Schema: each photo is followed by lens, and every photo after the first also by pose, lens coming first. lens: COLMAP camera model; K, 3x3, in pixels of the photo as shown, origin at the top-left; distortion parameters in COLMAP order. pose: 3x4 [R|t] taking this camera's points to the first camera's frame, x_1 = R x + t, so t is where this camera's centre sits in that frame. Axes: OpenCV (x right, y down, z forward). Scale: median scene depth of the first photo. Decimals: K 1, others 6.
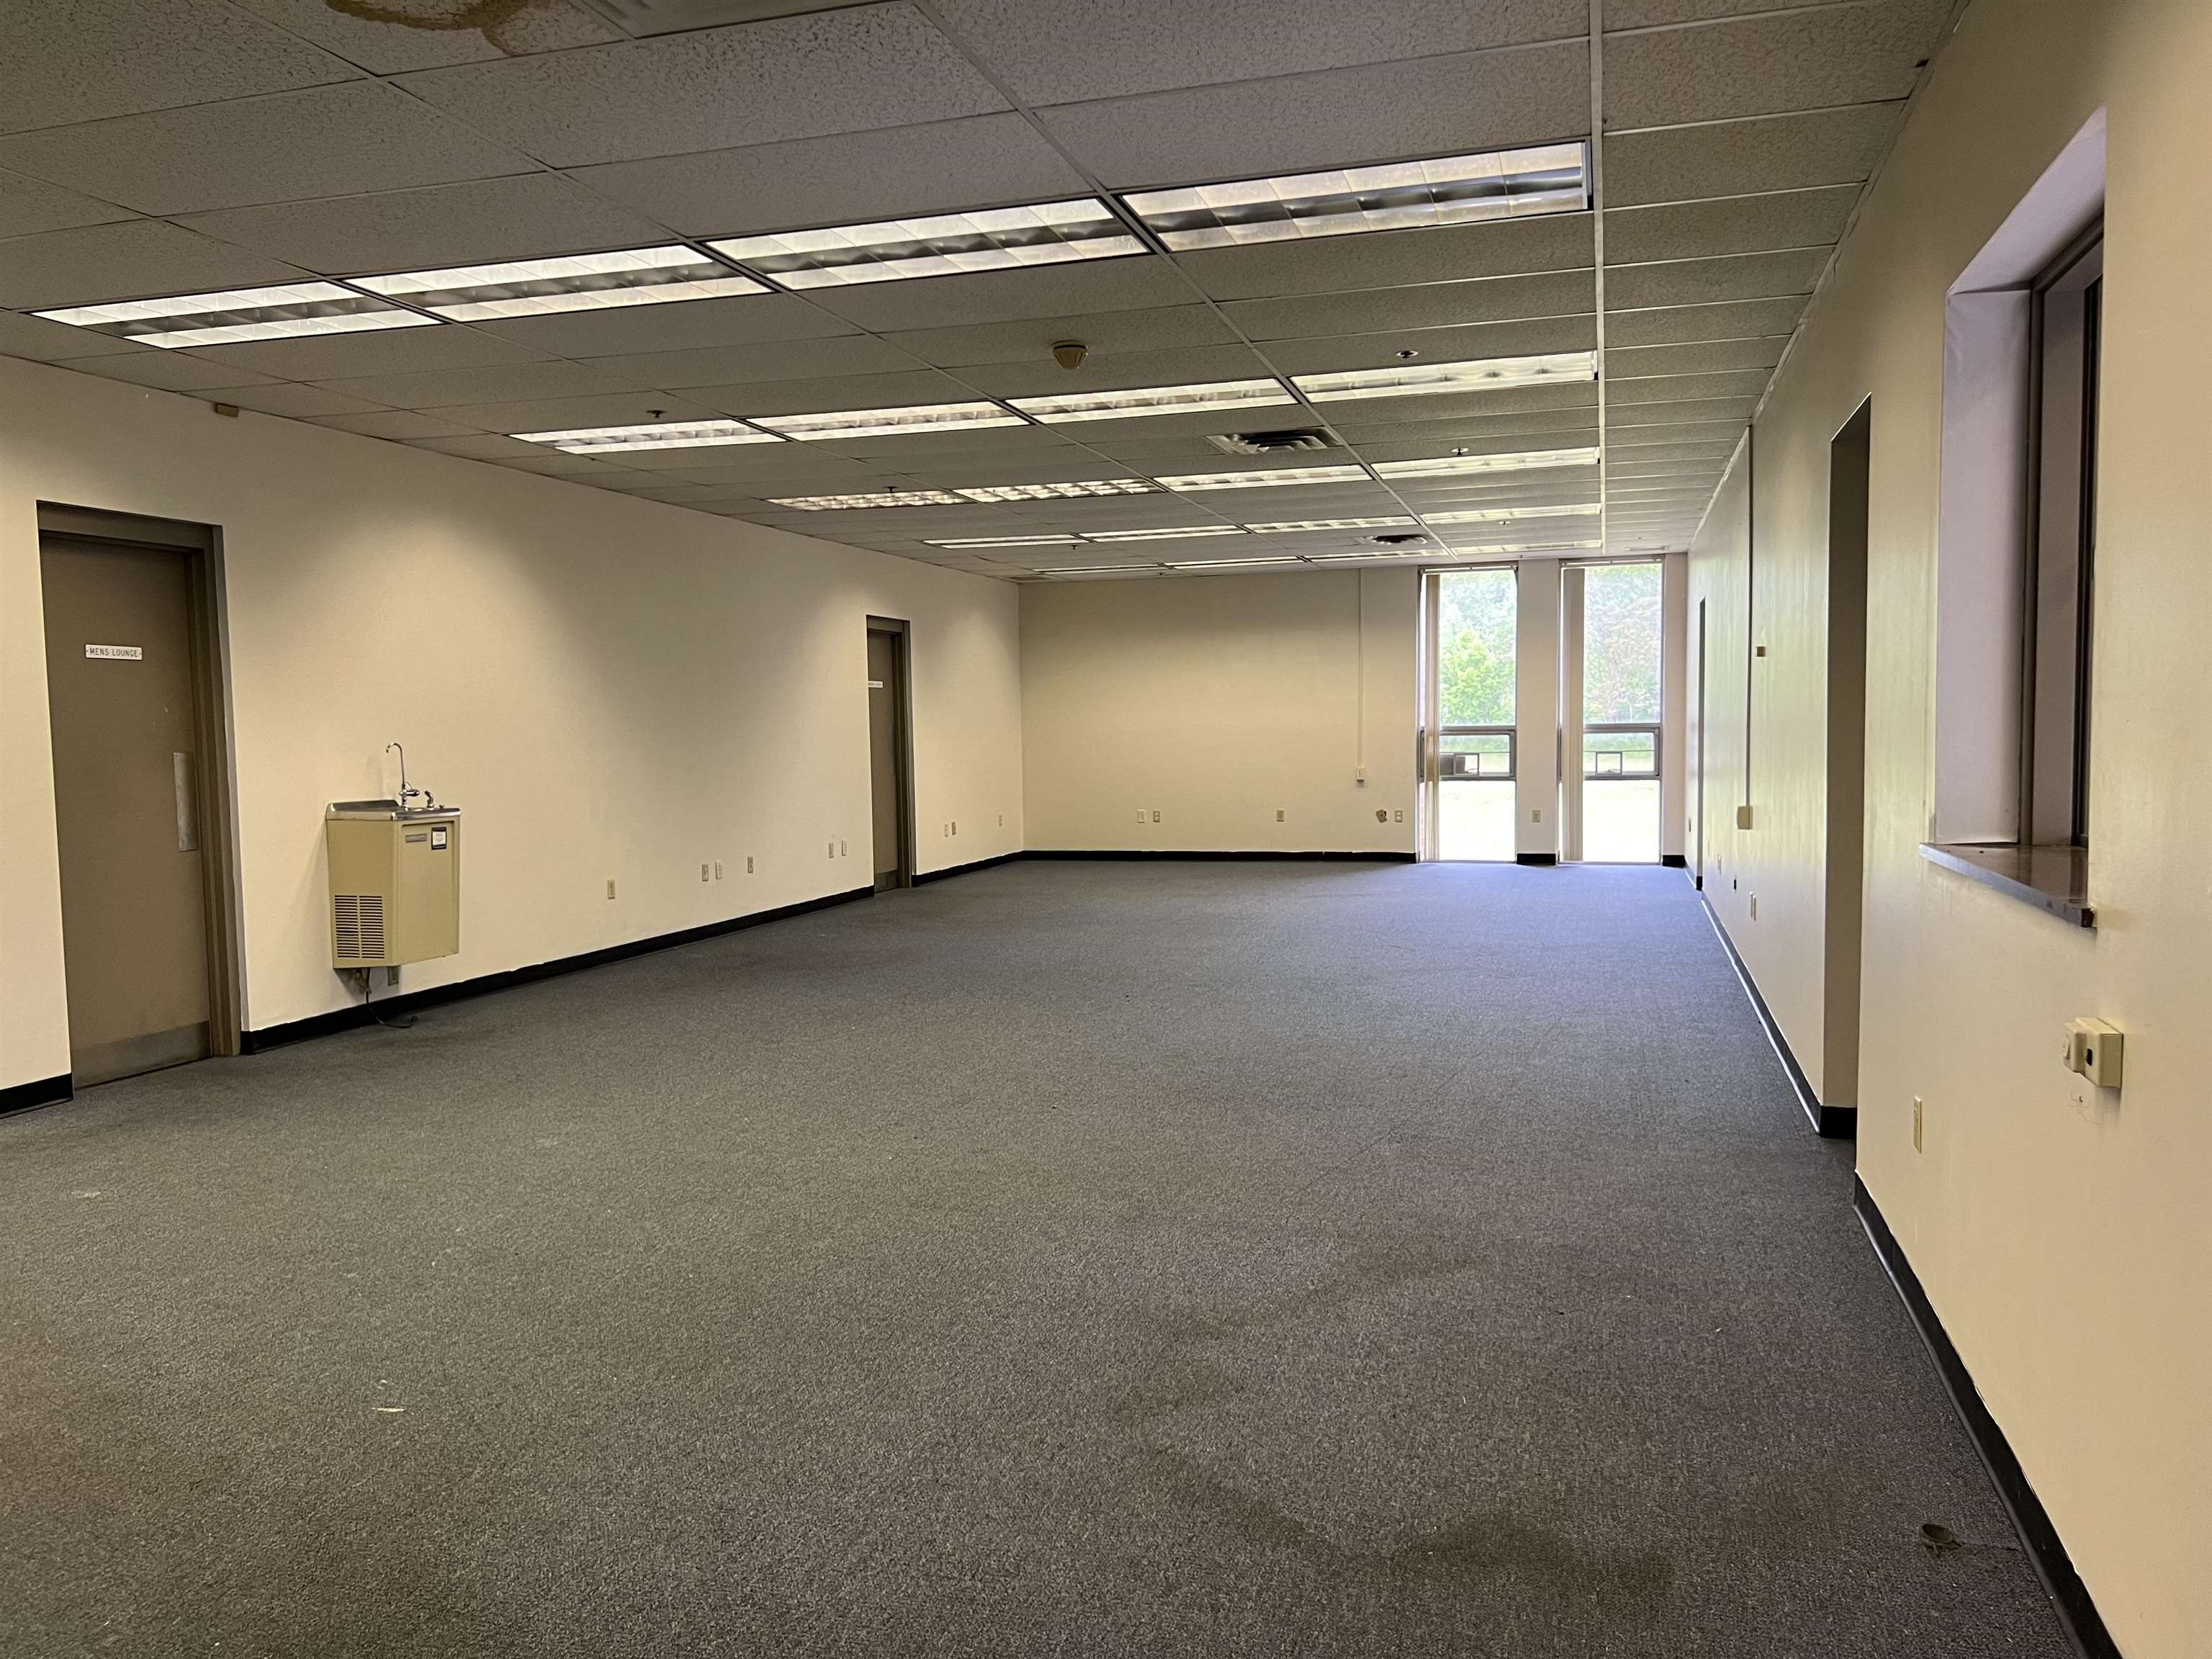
lens RADIAL K [[1616.4, 0, 1085.4], [0, 1616.4, 834.3], [0, 0, 1]] dist [0.096106, -0.128328]
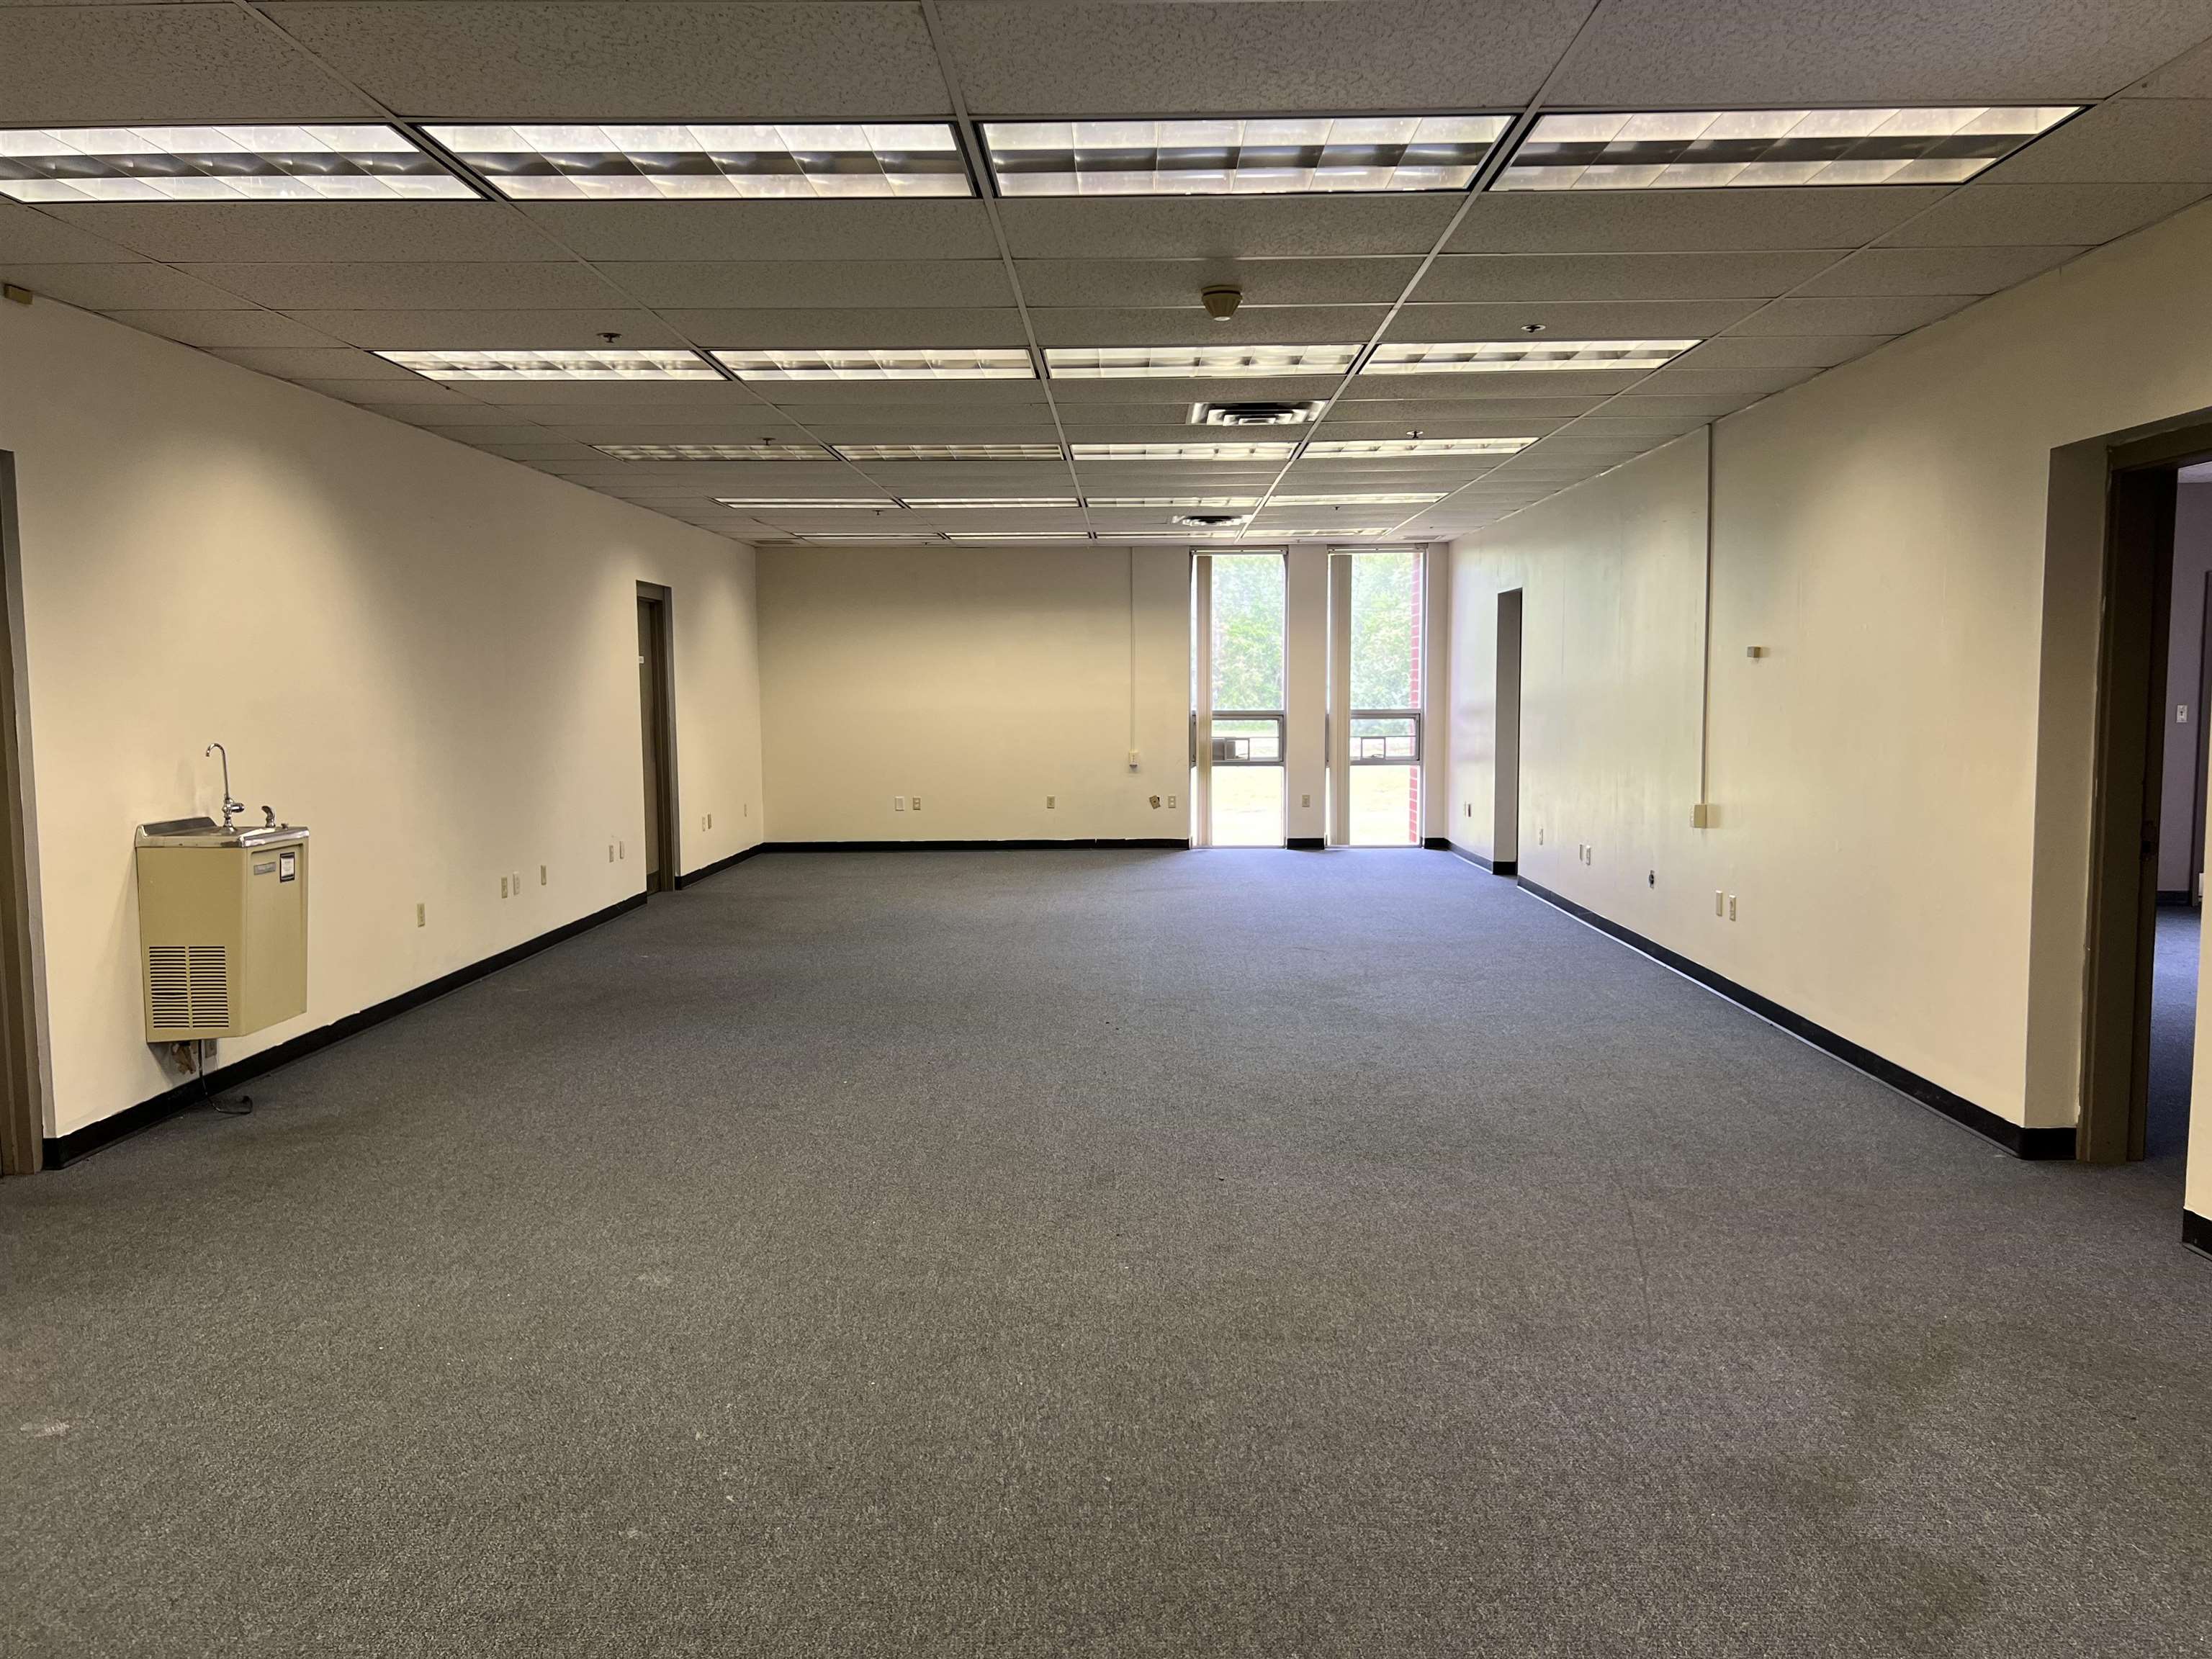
lens RADIAL K [[1616.4, 0, 1085.4], [0, 1616.4, 834.3], [0, 0, 1]] dist [0.096106, -0.128328]
pose [[0.959524, -0.016525, 0.281142, -0.139684], [0.010742, 0.999698, 0.022099, -0.014681], [-0.281423, -0.018185, 0.959412, 0.082611]]
